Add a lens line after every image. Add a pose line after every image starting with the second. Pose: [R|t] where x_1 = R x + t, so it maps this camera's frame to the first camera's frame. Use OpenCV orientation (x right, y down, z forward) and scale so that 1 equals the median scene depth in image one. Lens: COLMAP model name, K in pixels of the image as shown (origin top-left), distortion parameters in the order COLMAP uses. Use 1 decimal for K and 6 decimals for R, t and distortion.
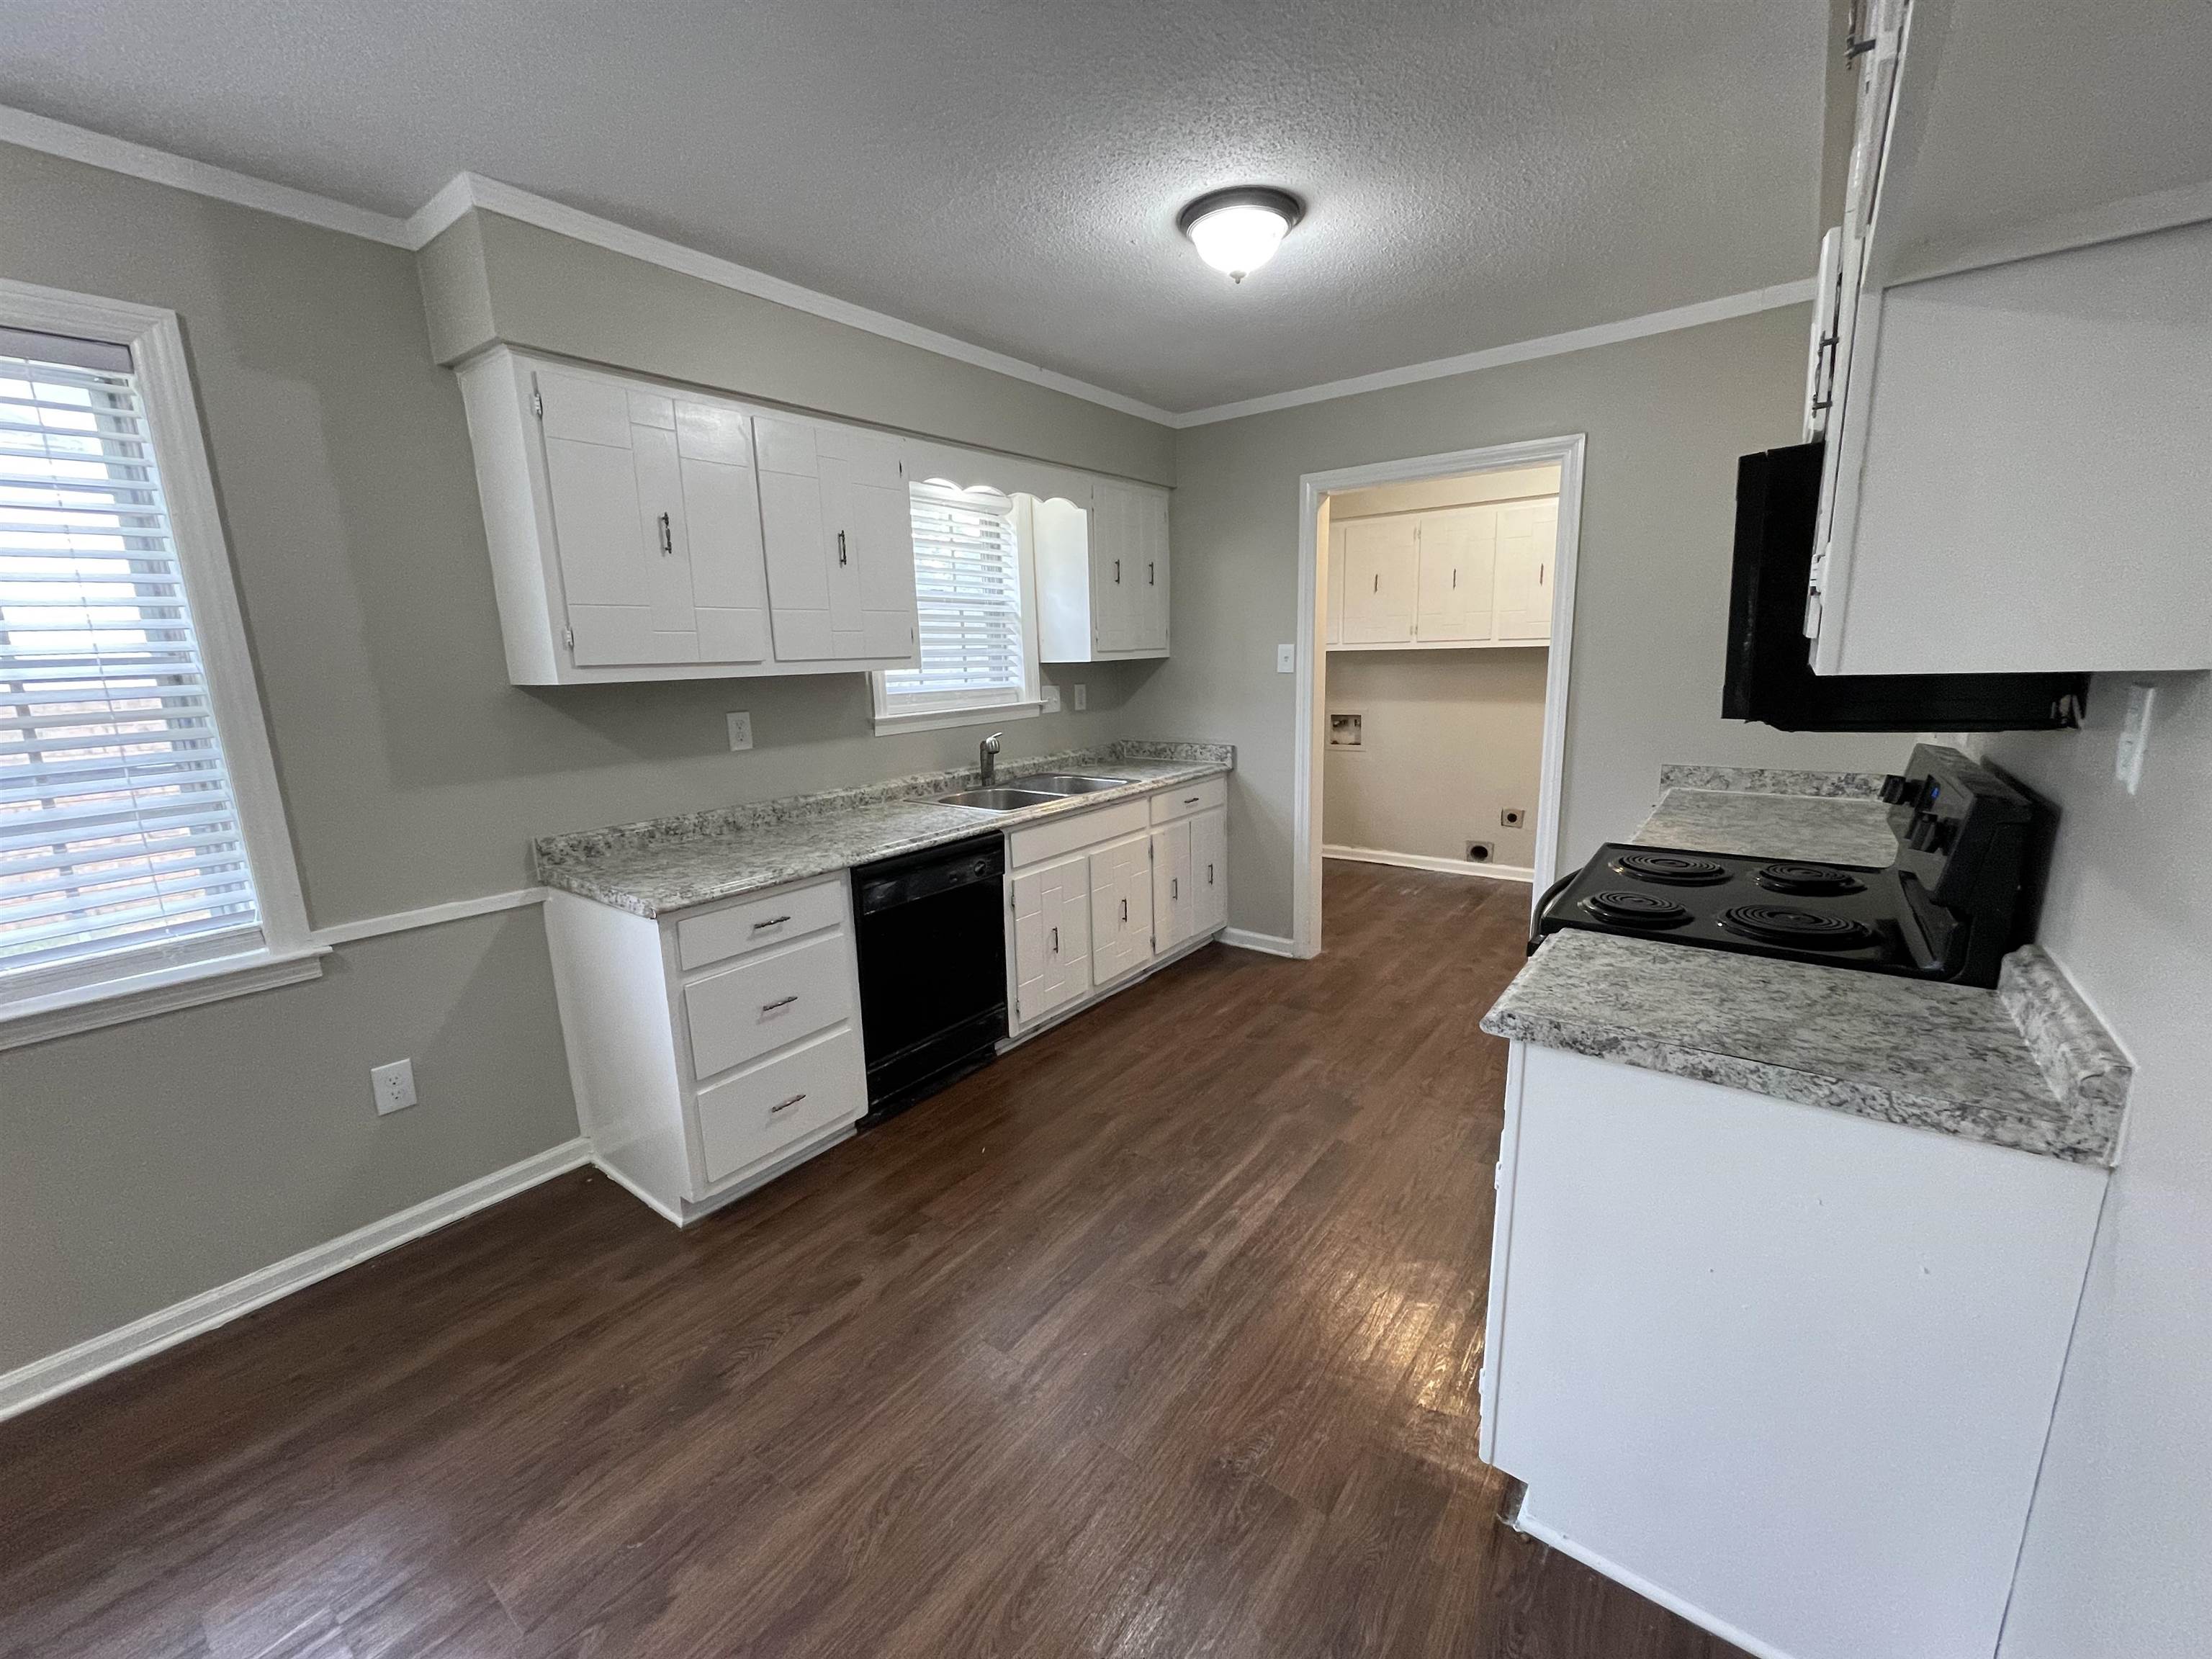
lens RADIAL K [[883.5, 0, 1102.4], [0, 883.5, 826.4], [0, 0, 1]] dist [-0.005759, 0.000284]
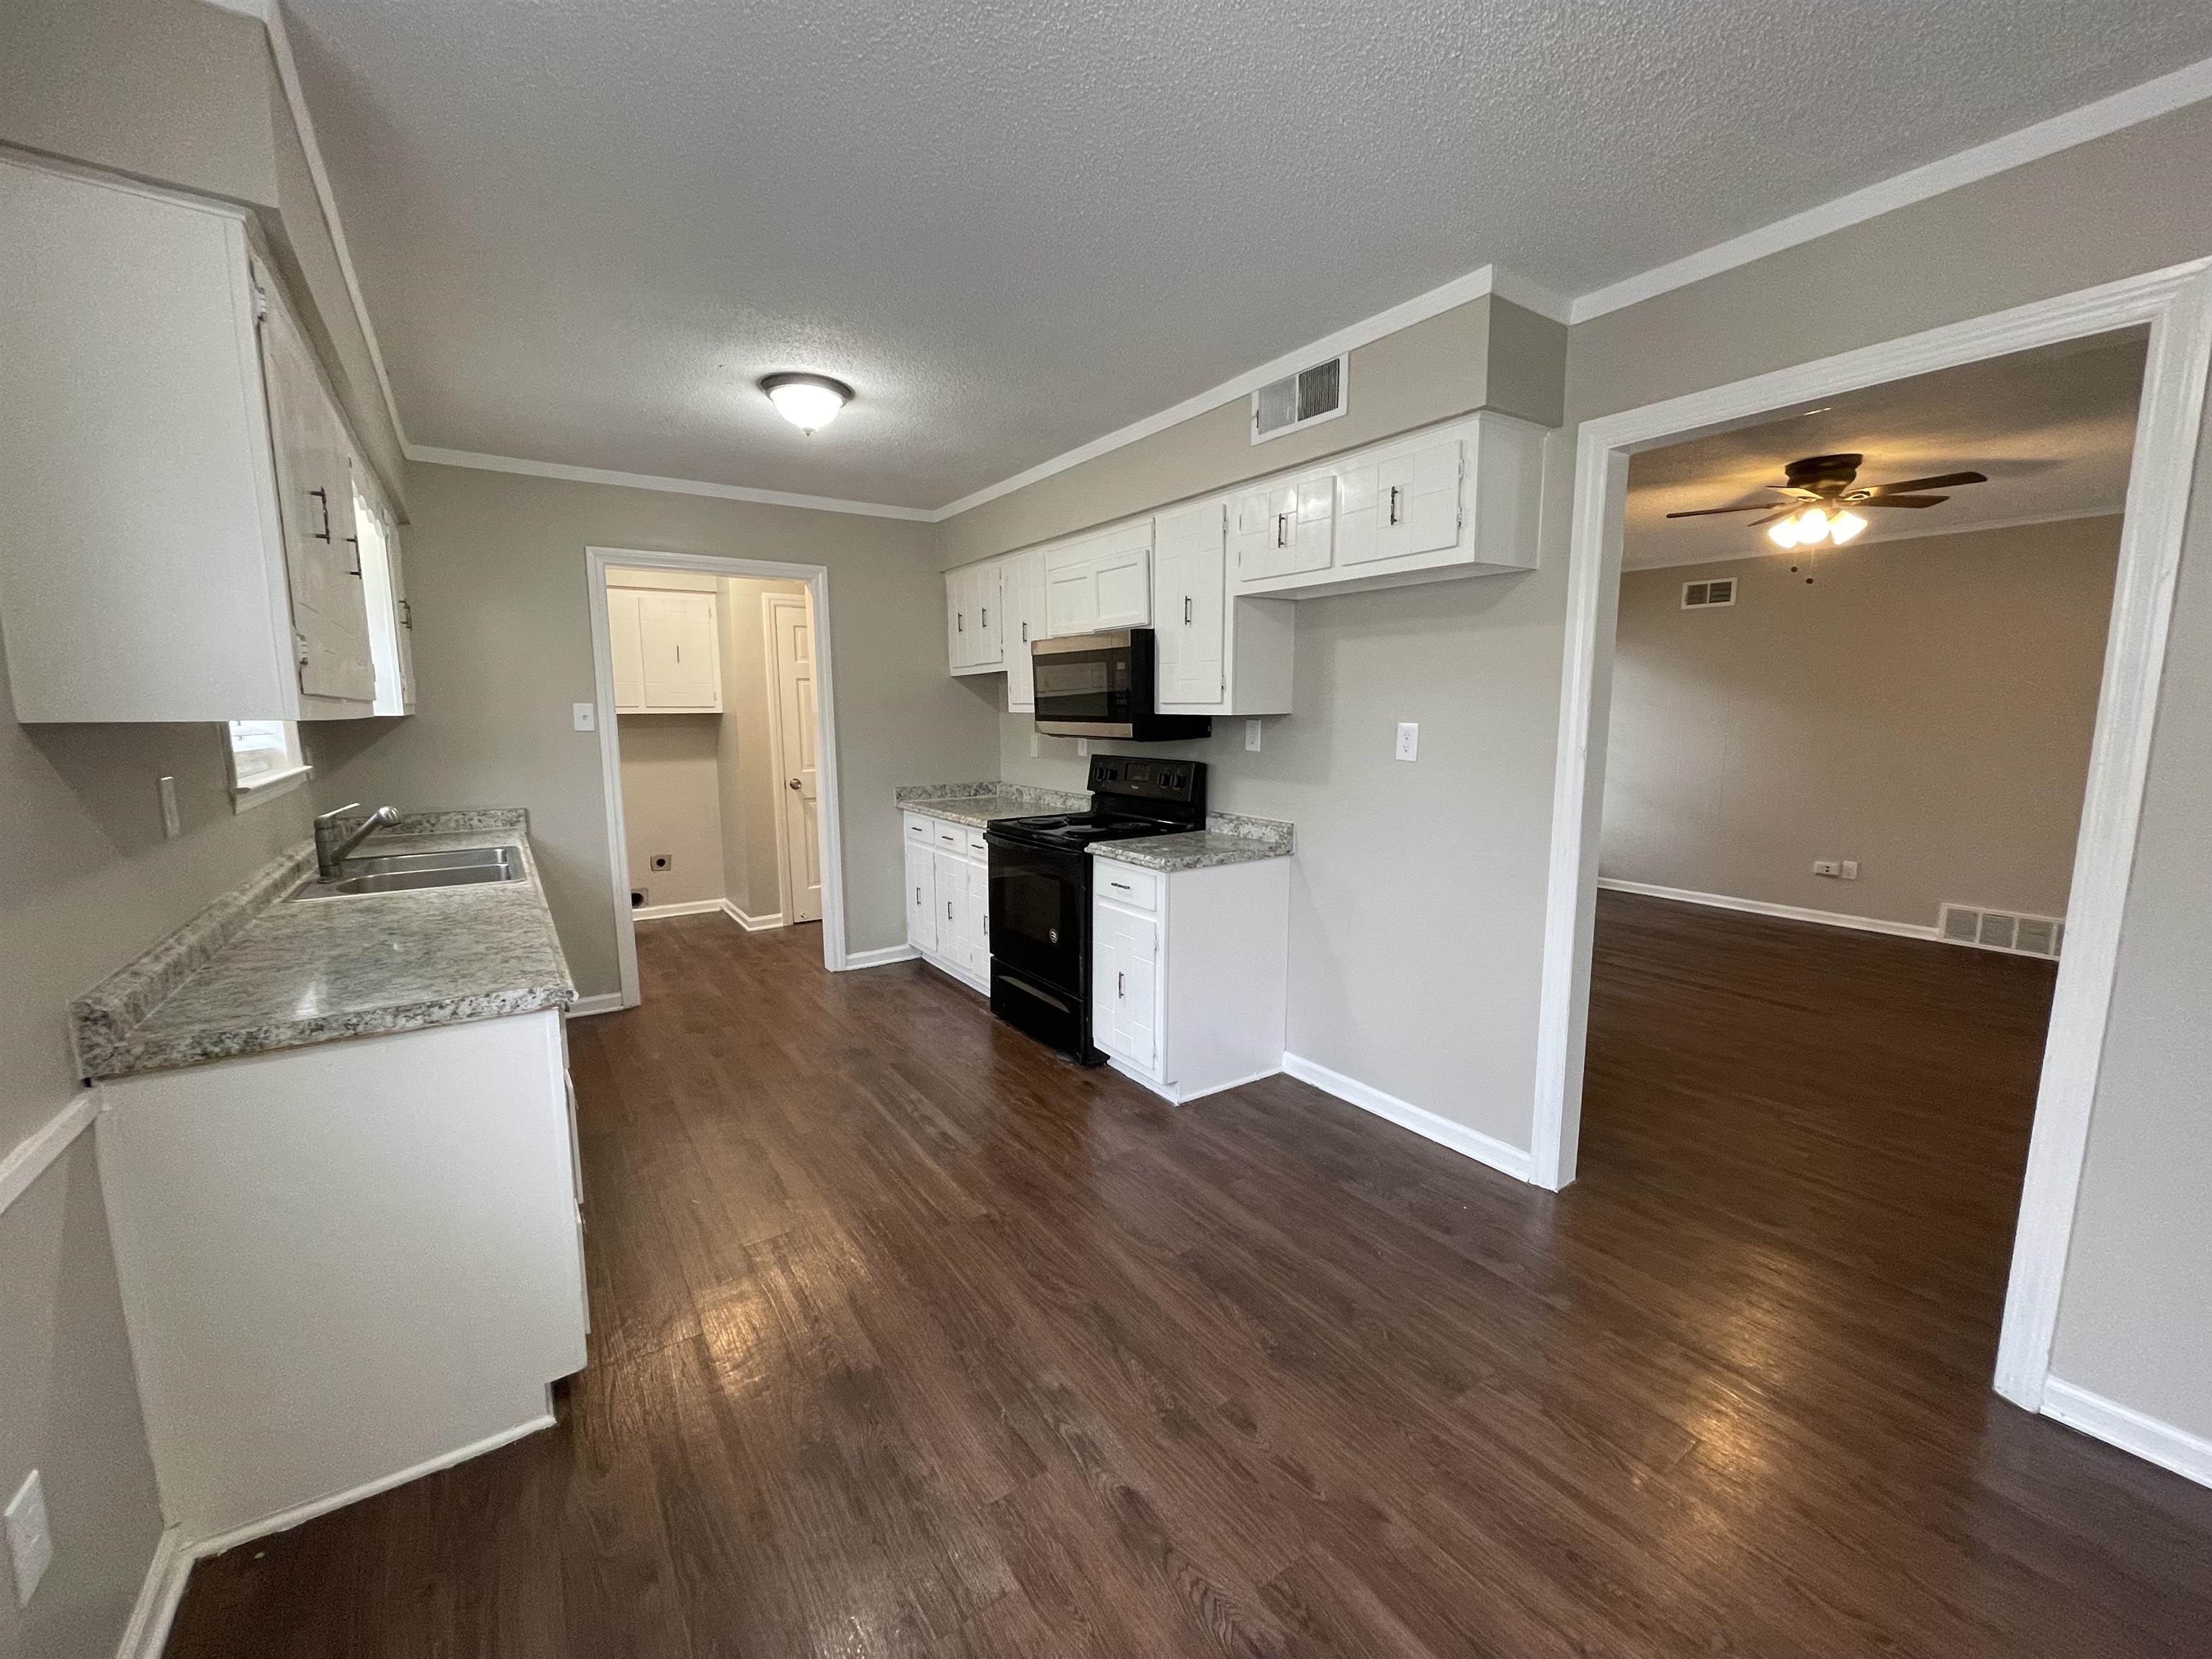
lens RADIAL K [[883.5, 0, 1100.9], [0, 883.5, 825.8], [0, 0, 1]] dist [-0.005759, 0.000284]
pose [[0.309969, -0.094653, 0.946023, -0.707554], [0.177898, 0.983232, 0.040086, -0.001402], [-0.933955, 0.155870, 0.321610, 0.162910]]
